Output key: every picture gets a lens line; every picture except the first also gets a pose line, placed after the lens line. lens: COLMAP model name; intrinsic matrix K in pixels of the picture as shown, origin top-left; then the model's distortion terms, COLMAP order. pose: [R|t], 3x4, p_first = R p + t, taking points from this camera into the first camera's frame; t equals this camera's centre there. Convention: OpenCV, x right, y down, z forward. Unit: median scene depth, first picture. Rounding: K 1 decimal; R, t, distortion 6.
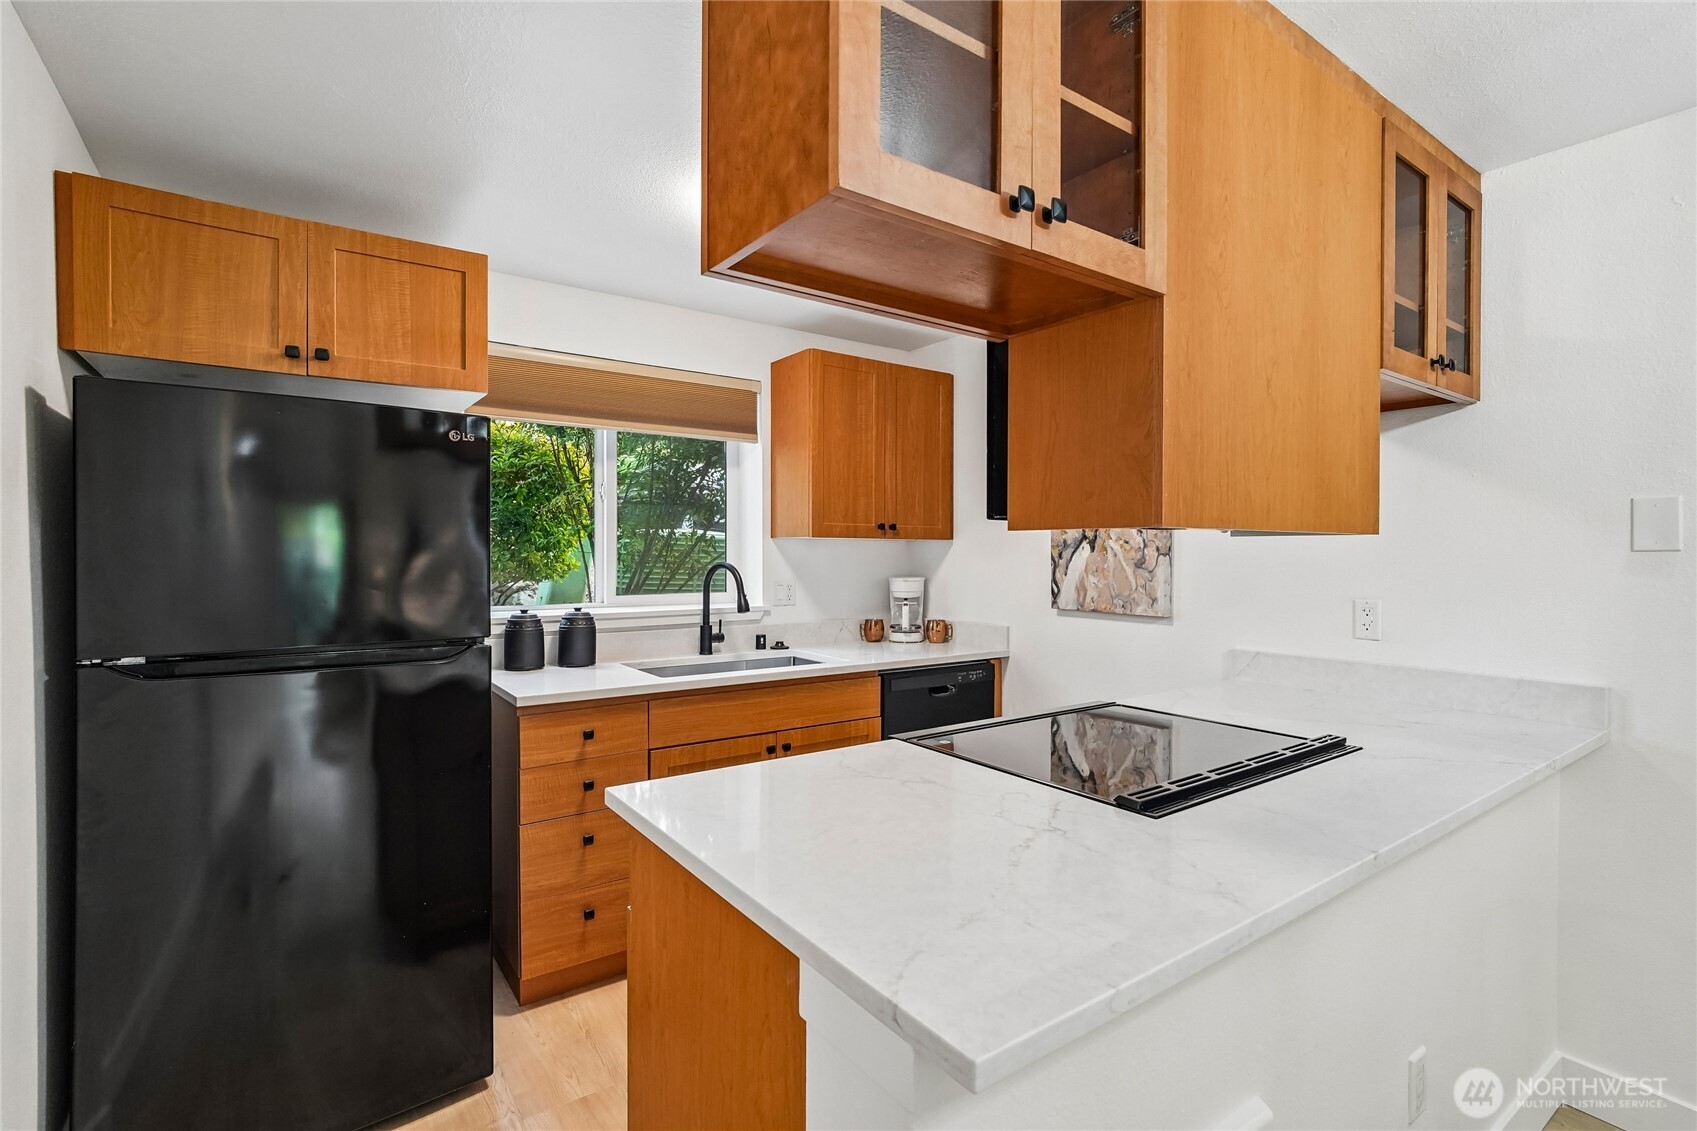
lens RADIAL K [[789.3, 0, 849.1], [0, 789.3, 550.8], [0, 0, 1]] dist [0.034465, -0.000120]
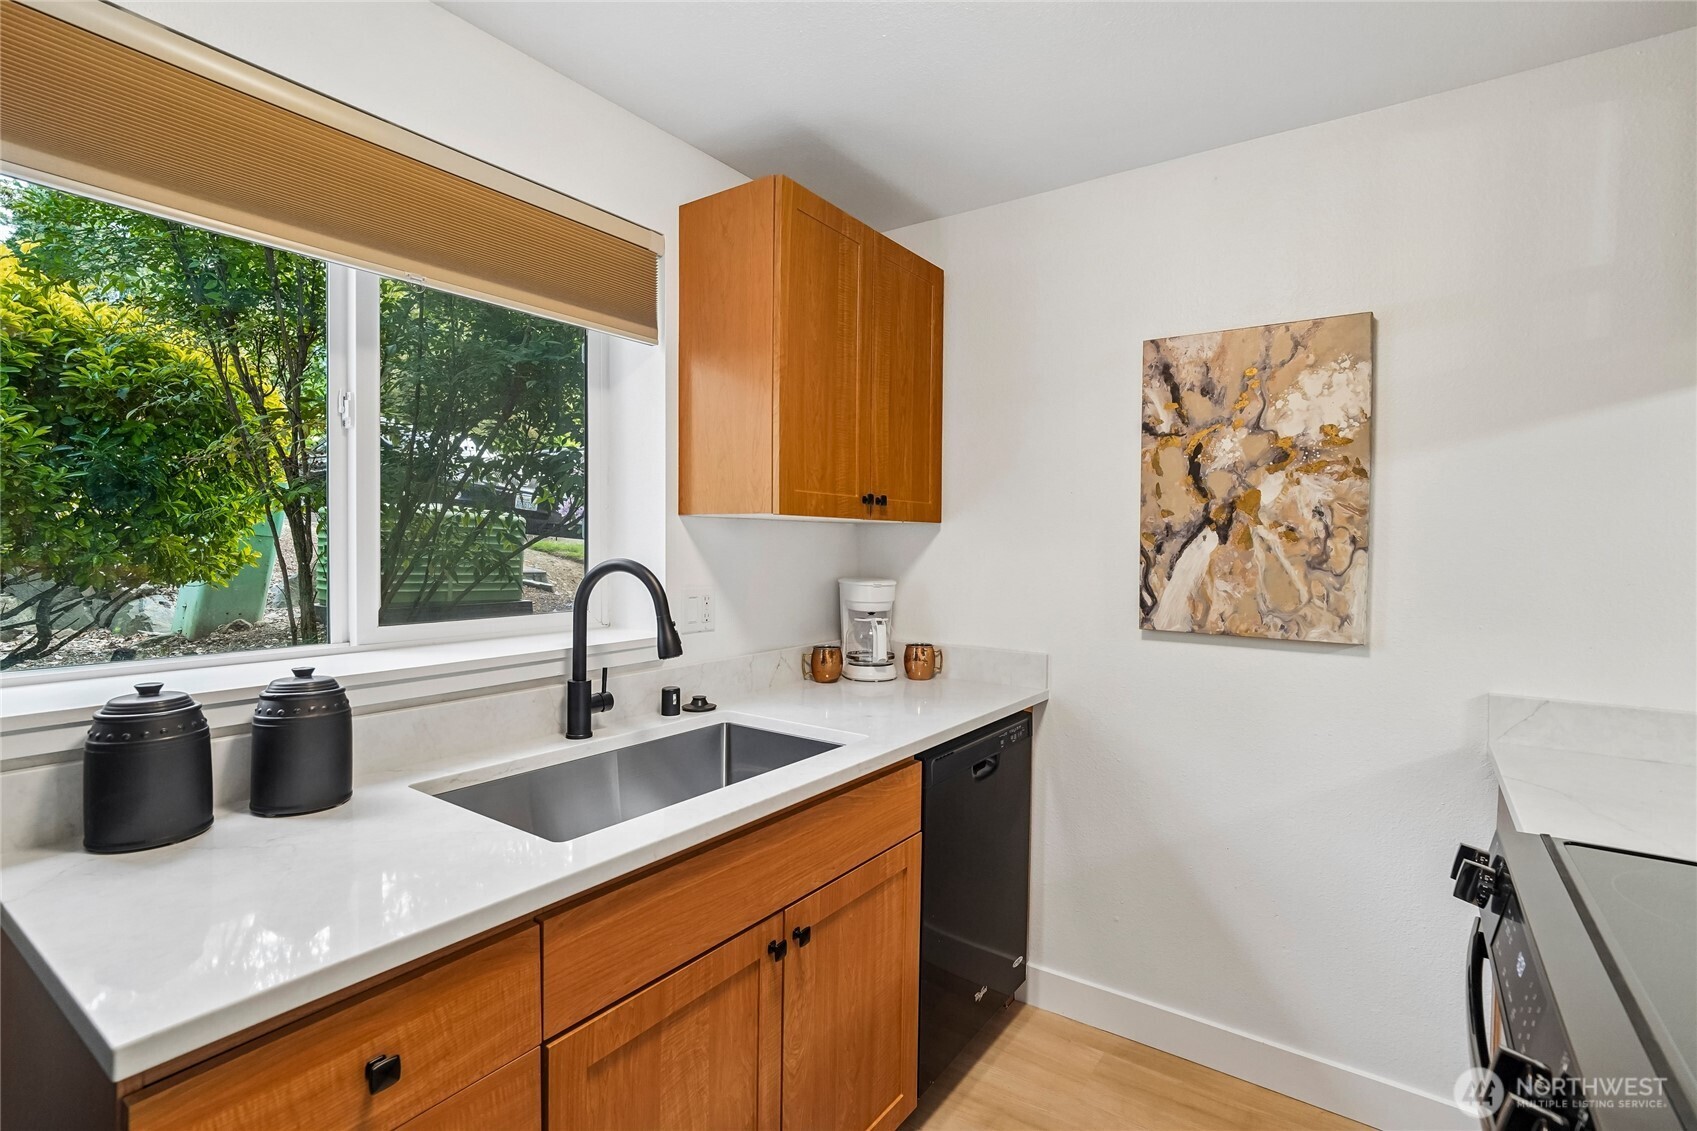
lens RADIAL K [[793.9, 0, 849.0], [0, 793.9, 554.1], [0, 0, 1]] dist [-0.002047, 0.000375]
pose [[0.945281, 0.001174, 0.326254, -0.182719], [-0.008008, 0.999776, 0.019604, -0.000193], [-0.326158, -0.021144, 0.945079, 0.450807]]
